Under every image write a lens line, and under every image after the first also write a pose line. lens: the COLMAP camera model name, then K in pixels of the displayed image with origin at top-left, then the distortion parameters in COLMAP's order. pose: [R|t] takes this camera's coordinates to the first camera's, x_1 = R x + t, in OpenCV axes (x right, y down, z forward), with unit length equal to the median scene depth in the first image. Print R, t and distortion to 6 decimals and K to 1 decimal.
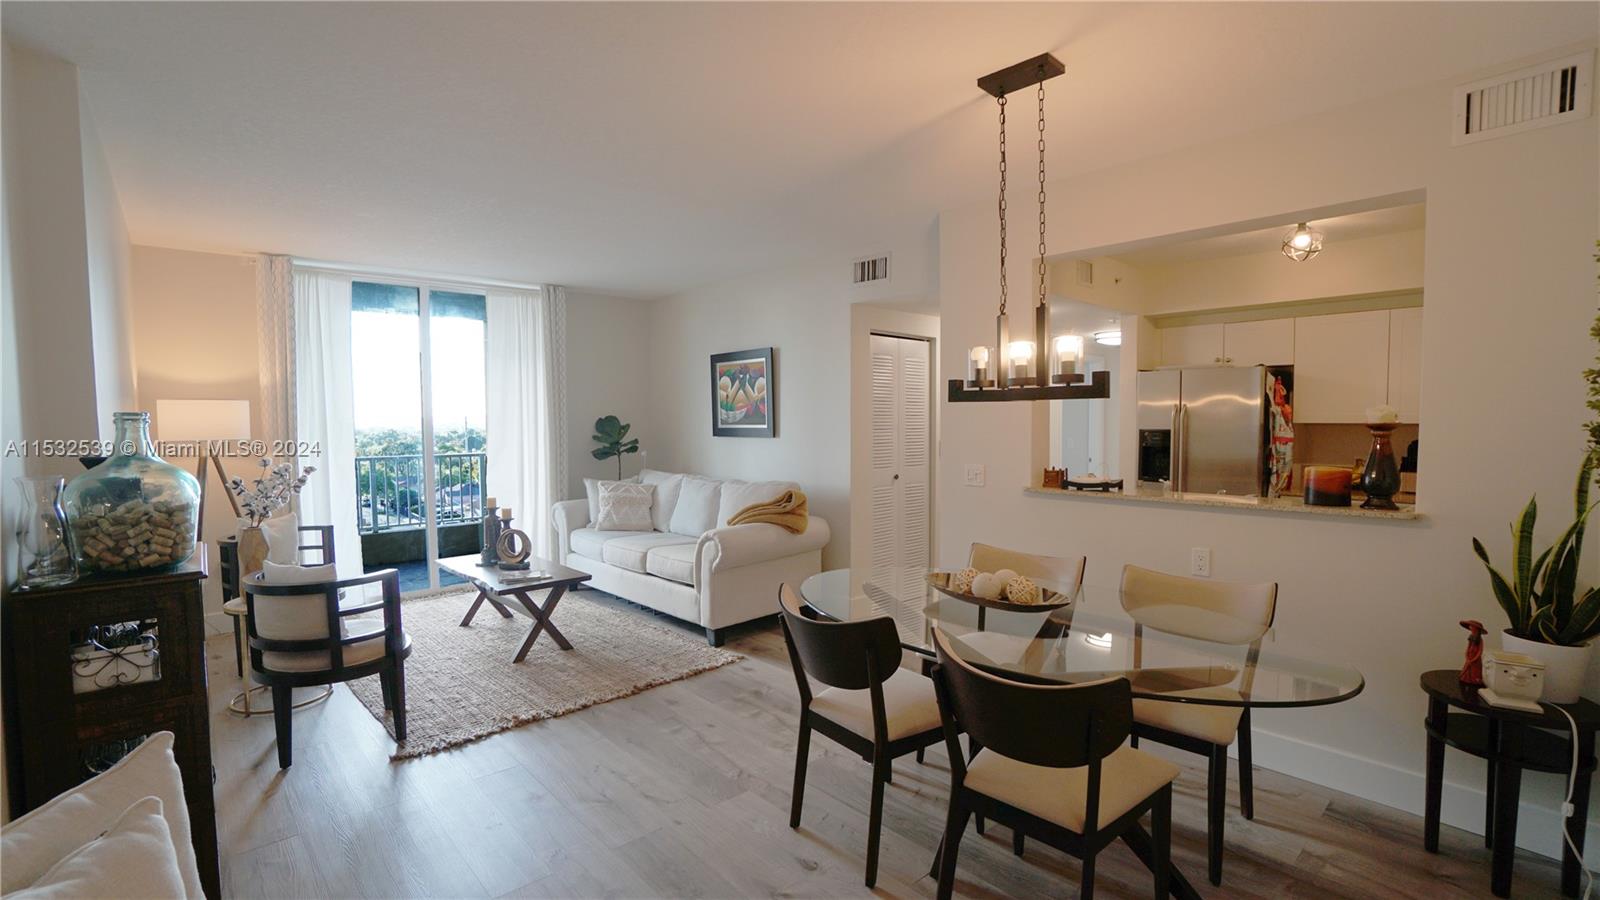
lens RADIAL K [[710.4, 0, 790.9], [0, 710.4, 456.7], [0, 0, 1]] dist [-0.070500, 0.024238]
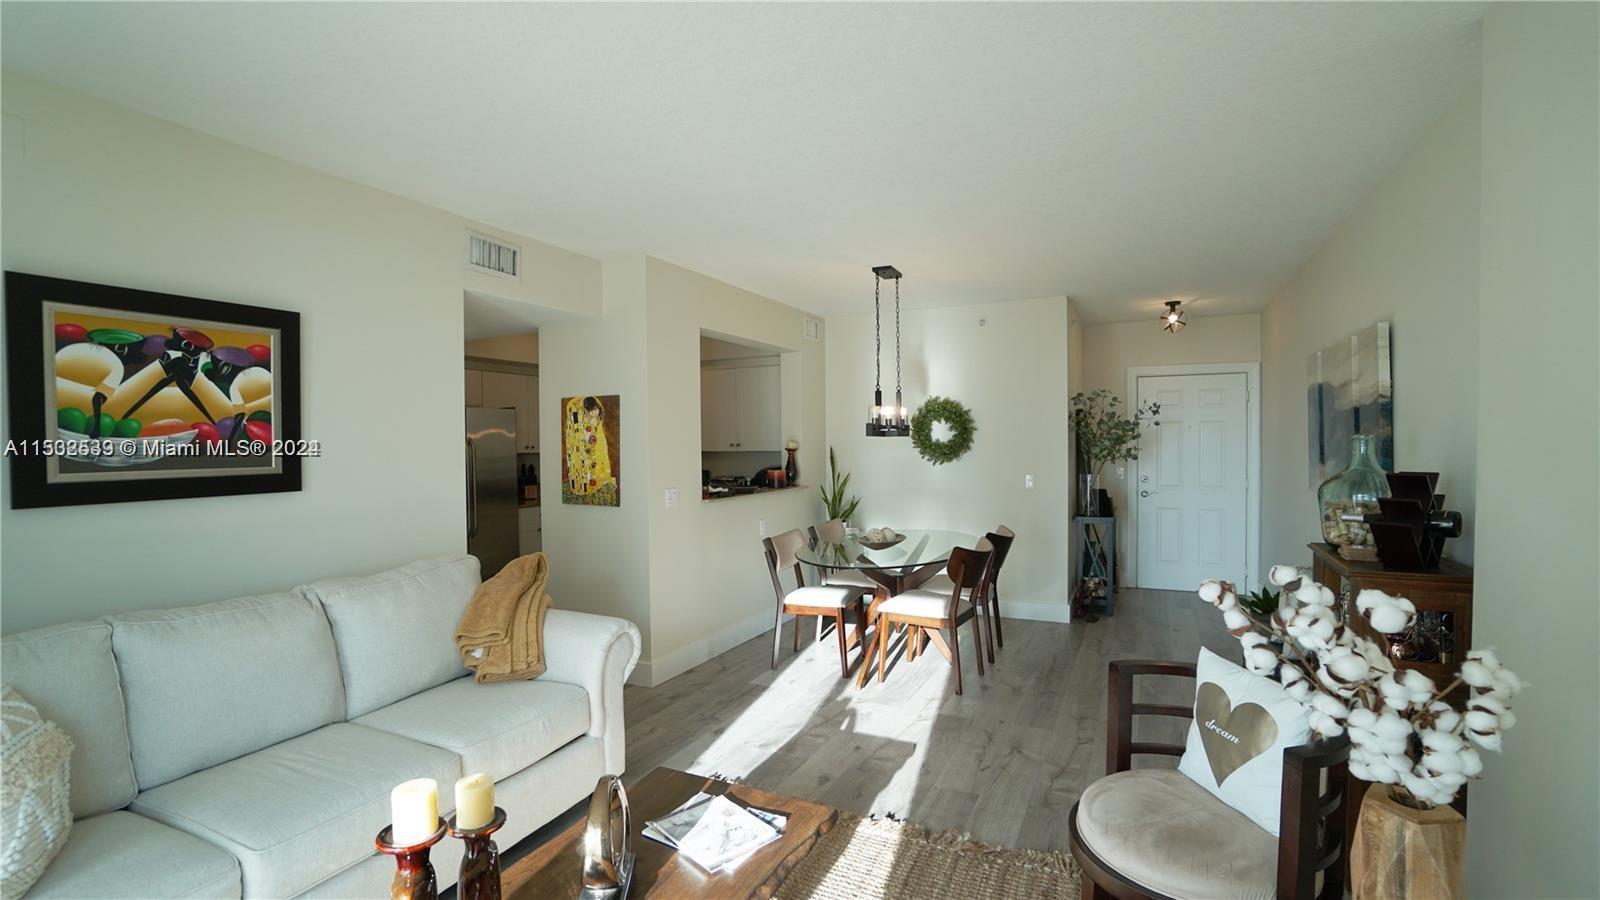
lens RADIAL K [[710.4, 0, 790.9], [0, 710.4, 456.7], [0, 0, 1]] dist [-0.070500, 0.024238]
pose [[-0.372293, -0.010674, 0.928054, -0.582670], [0.058166, 0.997700, 0.034808, -0.046429], [-0.926291, 0.066940, -0.370816, 0.821739]]
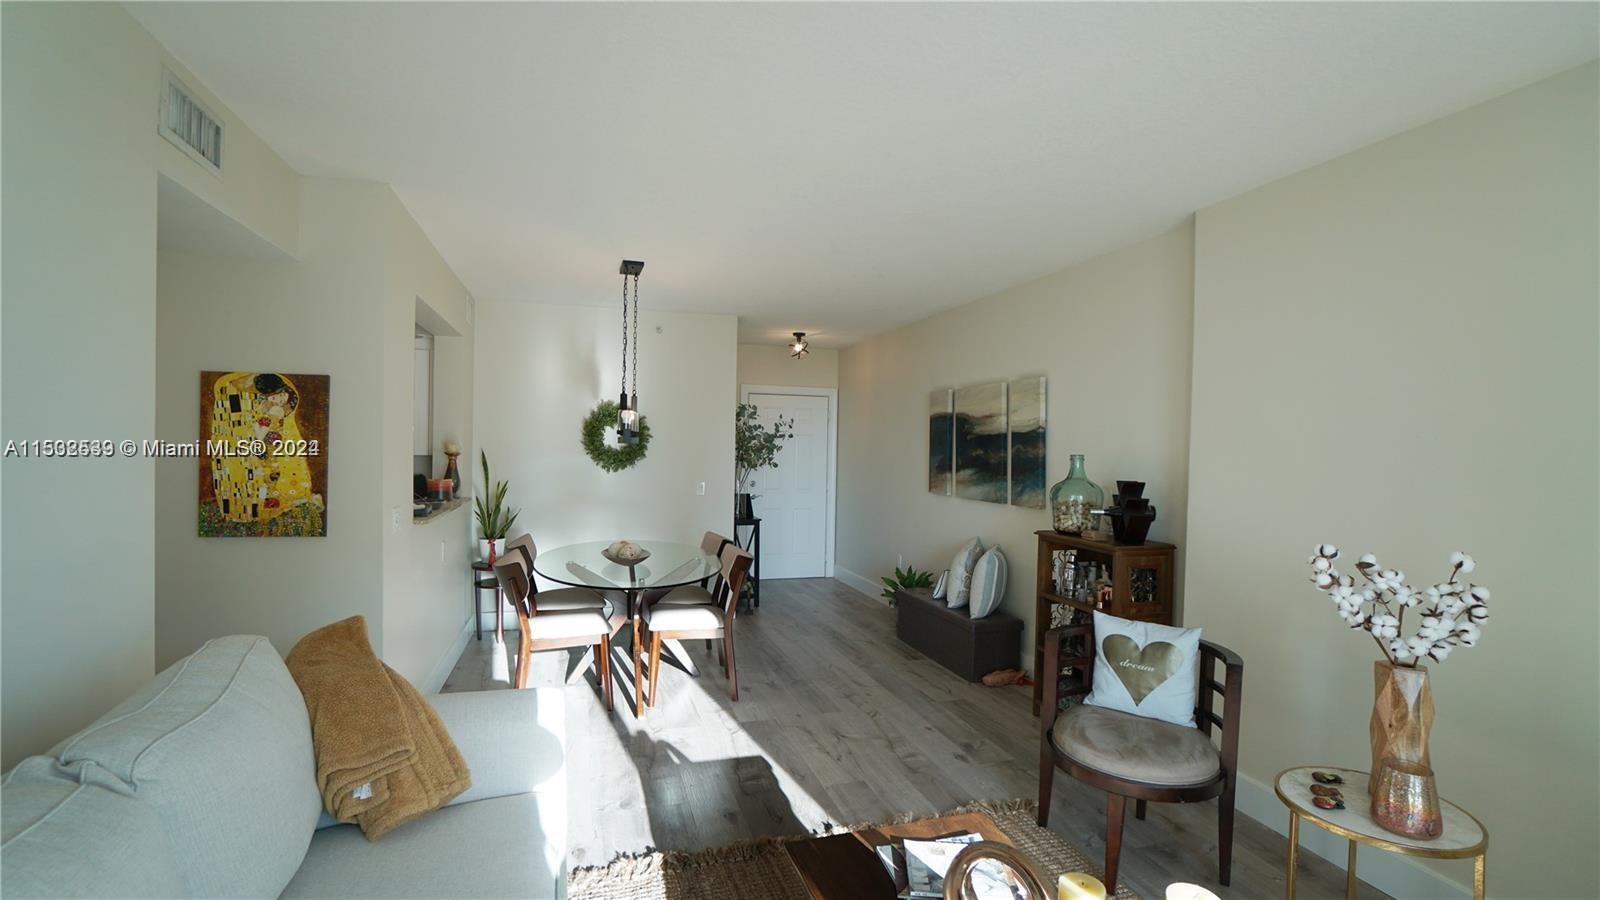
lens RADIAL K [[710.4, 0, 790.9], [0, 710.4, 456.7], [0, 0, 1]] dist [-0.070500, 0.024238]
pose [[-0.912972, -0.018111, 0.407620, -0.341538], [0.006532, 0.998238, 0.058983, -0.063813], [-0.407970, 0.056513, -0.911245, 1.030627]]
